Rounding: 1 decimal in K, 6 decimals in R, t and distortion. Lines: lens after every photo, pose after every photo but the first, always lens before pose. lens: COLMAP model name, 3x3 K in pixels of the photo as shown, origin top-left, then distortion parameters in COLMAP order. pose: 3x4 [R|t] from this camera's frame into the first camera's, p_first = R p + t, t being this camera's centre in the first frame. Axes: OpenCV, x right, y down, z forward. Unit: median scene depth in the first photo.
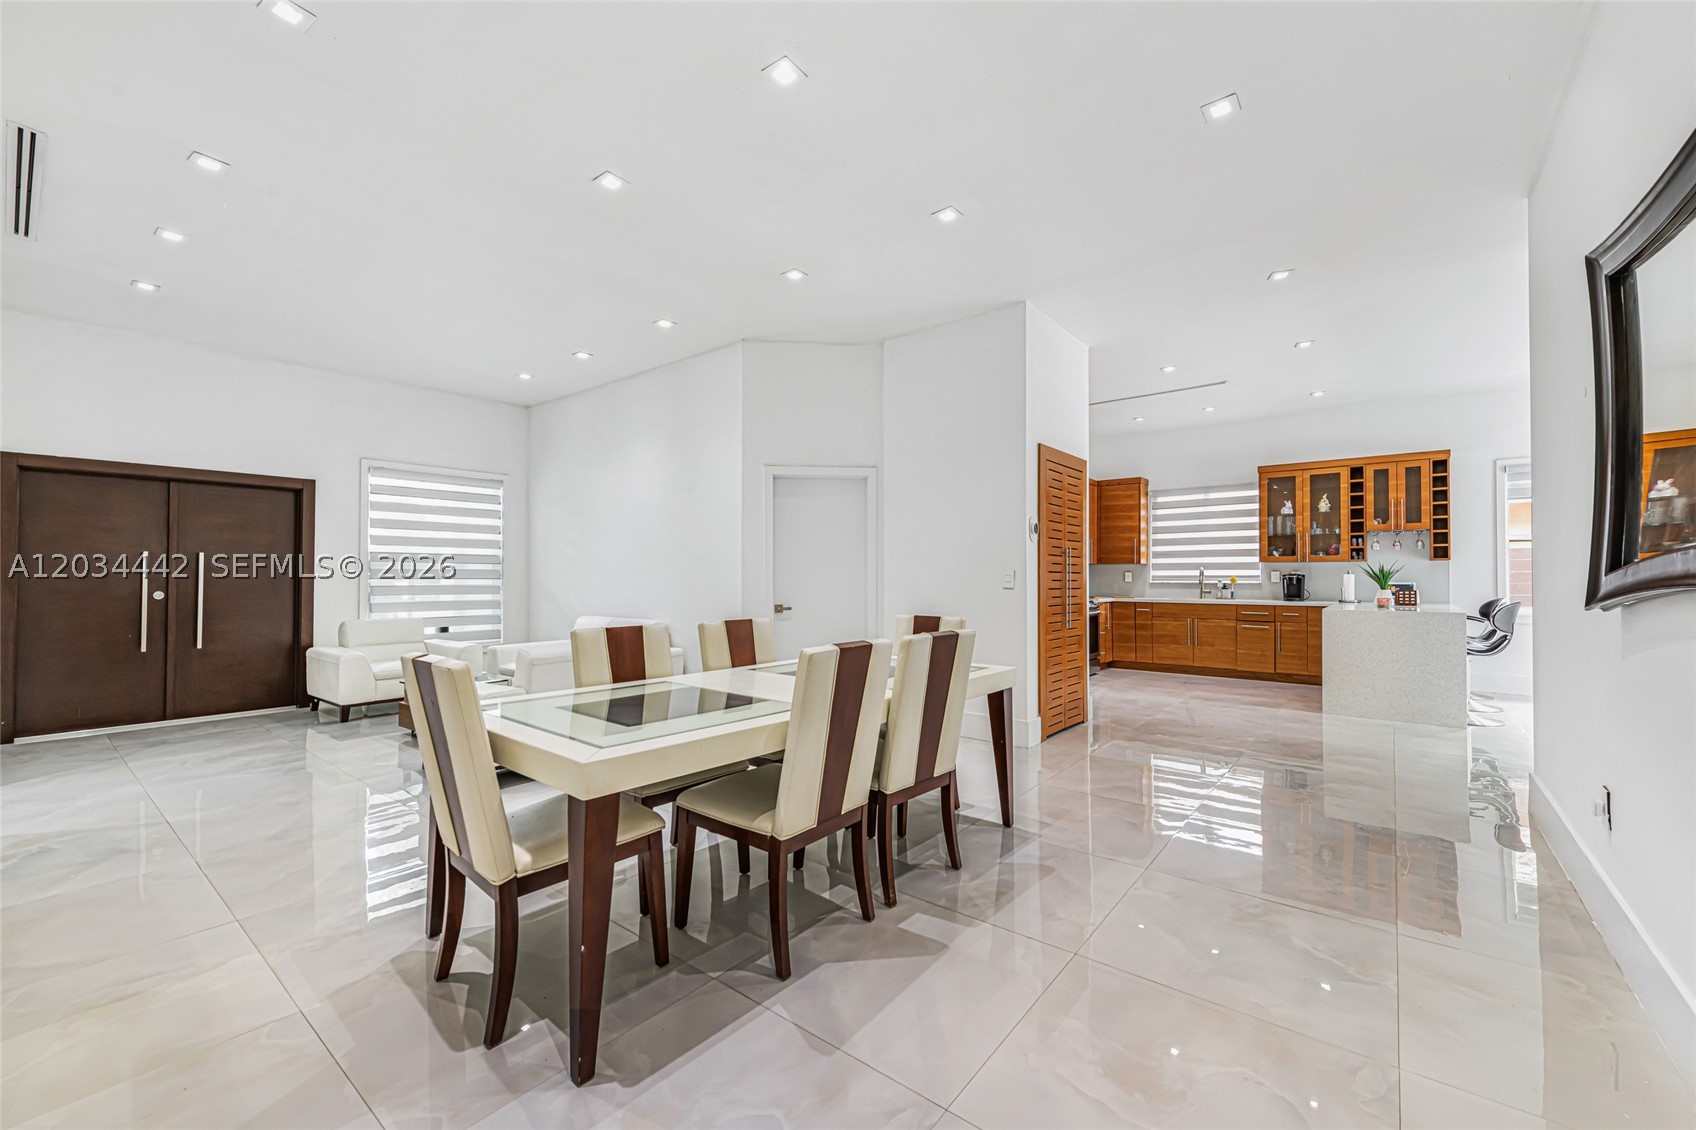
lens RADIAL K [[678.3, 0, 856.3], [0, 678.3, 568.3], [0, 0, 1]] dist [0.003524, -0.000450]
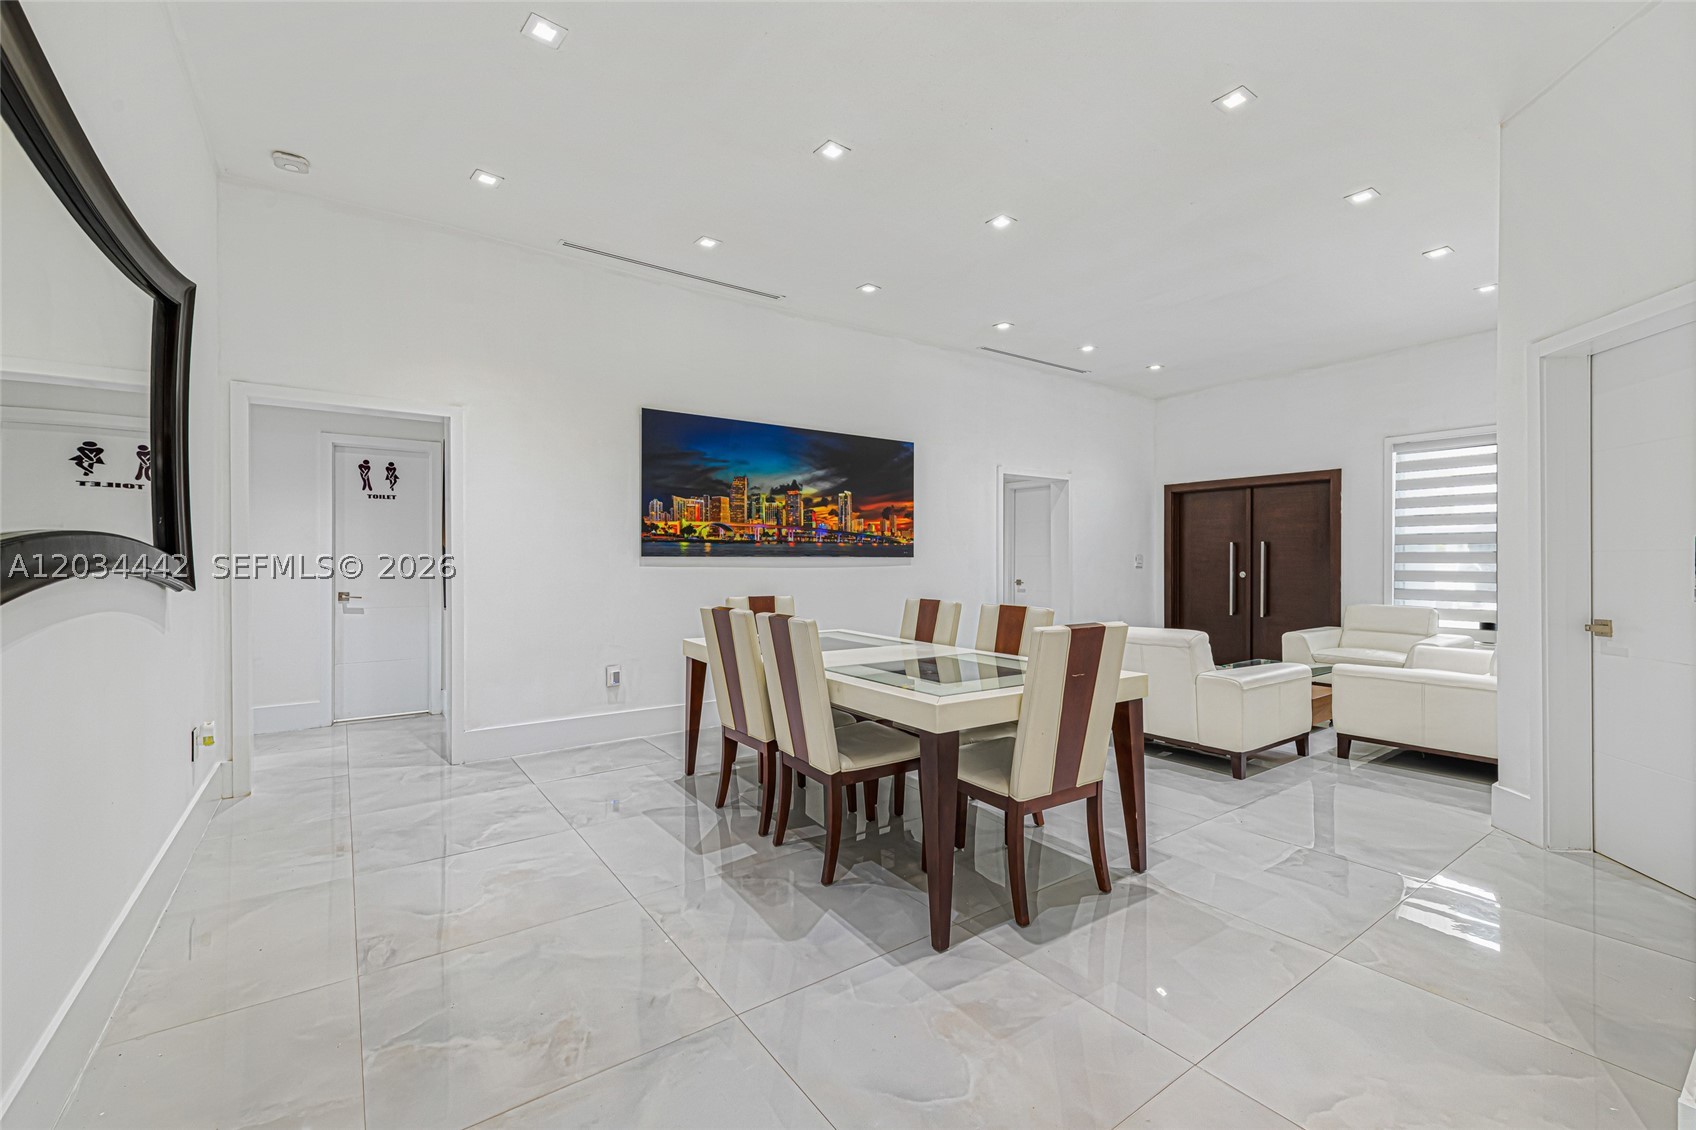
lens RADIAL K [[713.6, 0, 857.2], [0, 713.6, 559.2], [0, 0, 1]] dist [0.012828, -0.000432]
pose [[-0.273237, -0.001611, -0.961945, 0.408139], [0.012104, 0.999914, -0.005112, 0.005829], [0.961870, -0.013040, -0.273194, 0.505094]]
